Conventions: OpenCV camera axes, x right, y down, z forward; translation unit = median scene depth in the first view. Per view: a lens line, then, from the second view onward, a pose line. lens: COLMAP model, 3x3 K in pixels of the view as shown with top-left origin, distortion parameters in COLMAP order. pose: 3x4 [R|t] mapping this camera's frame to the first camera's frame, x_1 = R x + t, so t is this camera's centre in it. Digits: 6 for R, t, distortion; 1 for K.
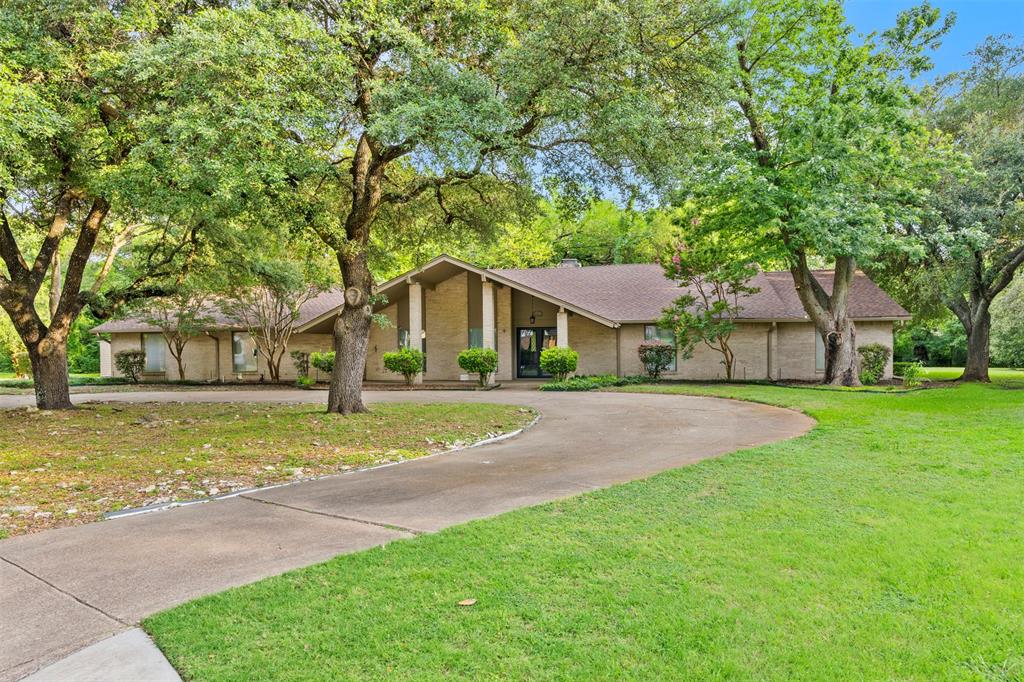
lens RADIAL K [[626.6, 0, 512.7], [0, 626.6, 350.7], [0, 0, 1]] dist [-0.000842, -0.001331]
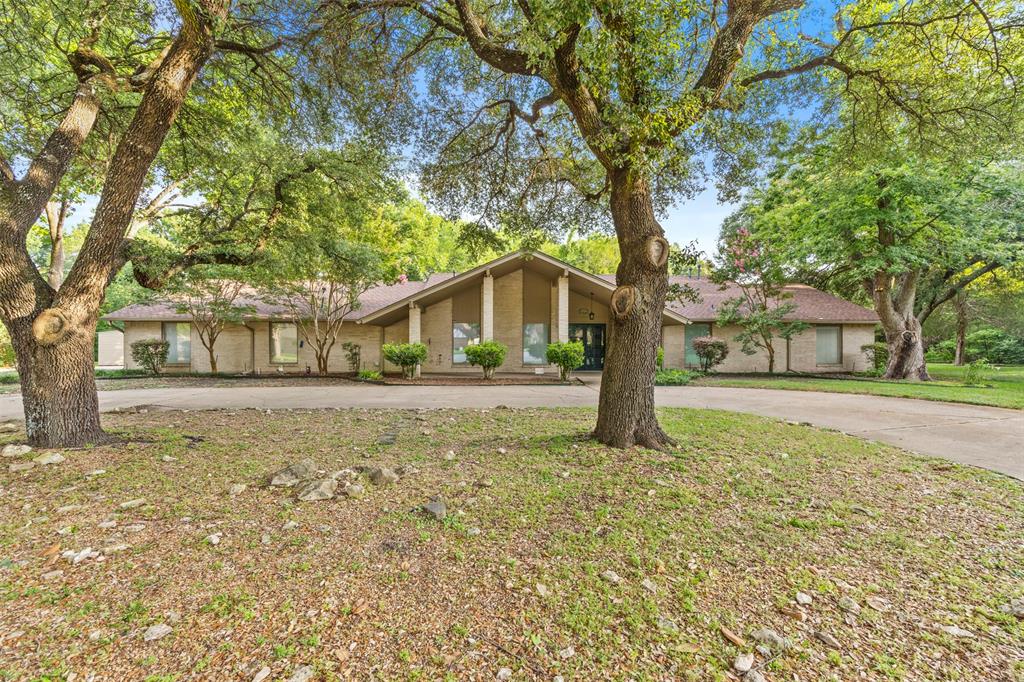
lens RADIAL K [[426.4, 0, 512.0], [0, 426.4, 341.0], [0, 0, 1]] dist [0.000198, 0.000383]
pose [[0.980179, 0.013073, 0.197684, -0.228953], [-0.010844, 0.999865, -0.012354, 0.003001], [-0.197819, 0.009965, 0.980188, 0.299872]]
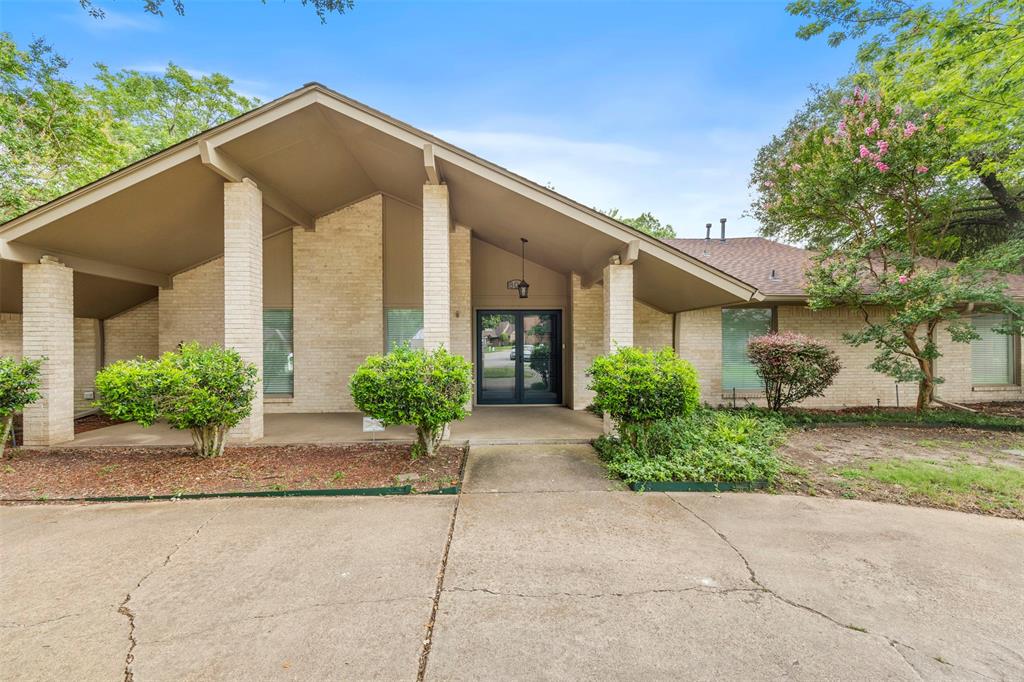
lens RADIAL K [[426.4, 0, 512.0], [0, 426.4, 341.0], [0, 0, 1]] dist [0.000198, 0.000383]
pose [[0.974971, 0.006458, 0.222239, -0.046541], [-0.003508, 0.999900, -0.013666, -0.005884], [-0.222305, 0.012545, 0.974896, 0.645561]]
